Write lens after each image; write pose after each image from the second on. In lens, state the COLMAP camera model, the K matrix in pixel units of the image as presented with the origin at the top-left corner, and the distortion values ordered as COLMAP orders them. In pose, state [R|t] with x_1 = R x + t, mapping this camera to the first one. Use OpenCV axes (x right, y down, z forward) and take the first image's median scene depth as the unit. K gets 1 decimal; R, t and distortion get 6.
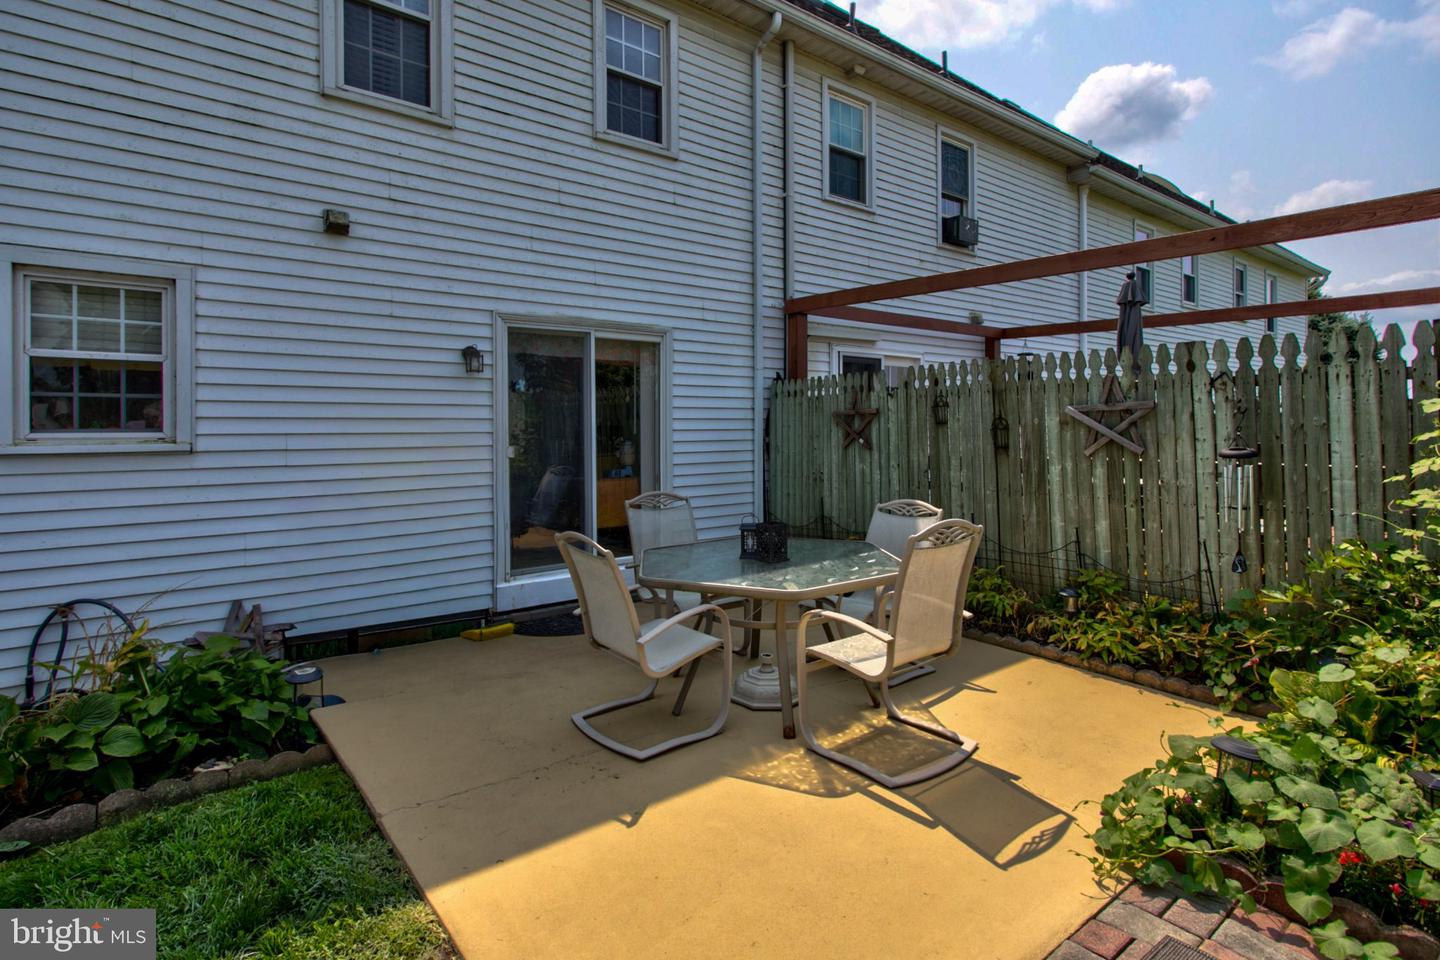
lens RADIAL K [[710.0, 0, 711.4], [0, 710.0, 423.6], [0, 0, 1]] dist [0.013391, 0.000446]
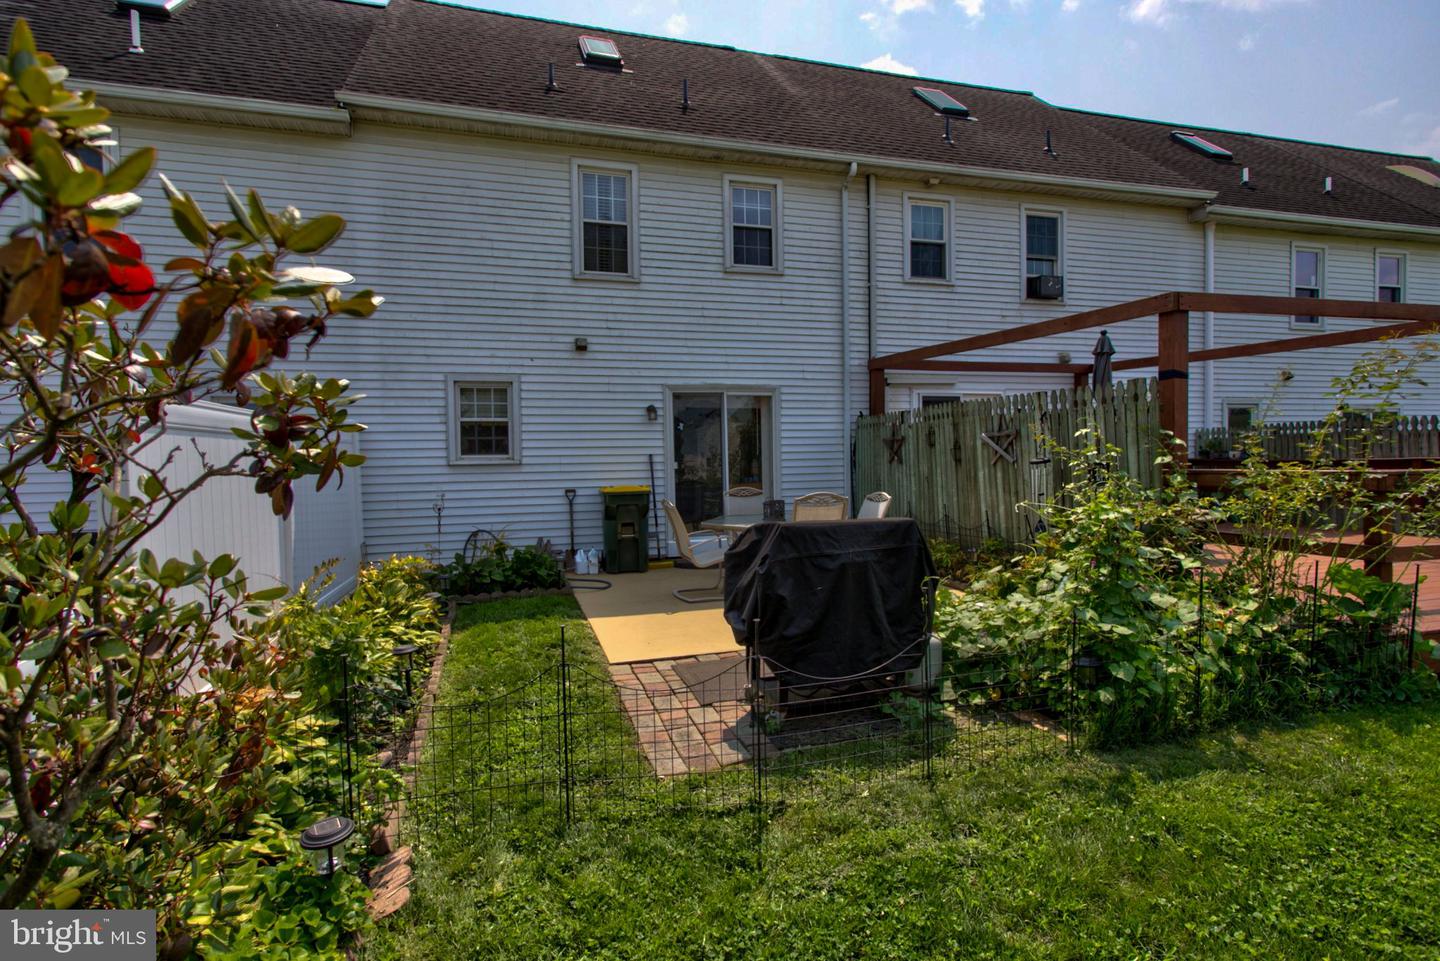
lens RADIAL K [[710.0, 0, 721.4], [0, 710.0, 474.0], [0, 0, 1]] dist [0.013391, 0.000446]
pose [[0.930813, 0.000655, -0.365494, 0.386690], [0.011358, 0.999464, 0.030715, 0.007519], [0.365318, -0.032741, 0.930307, -0.479888]]
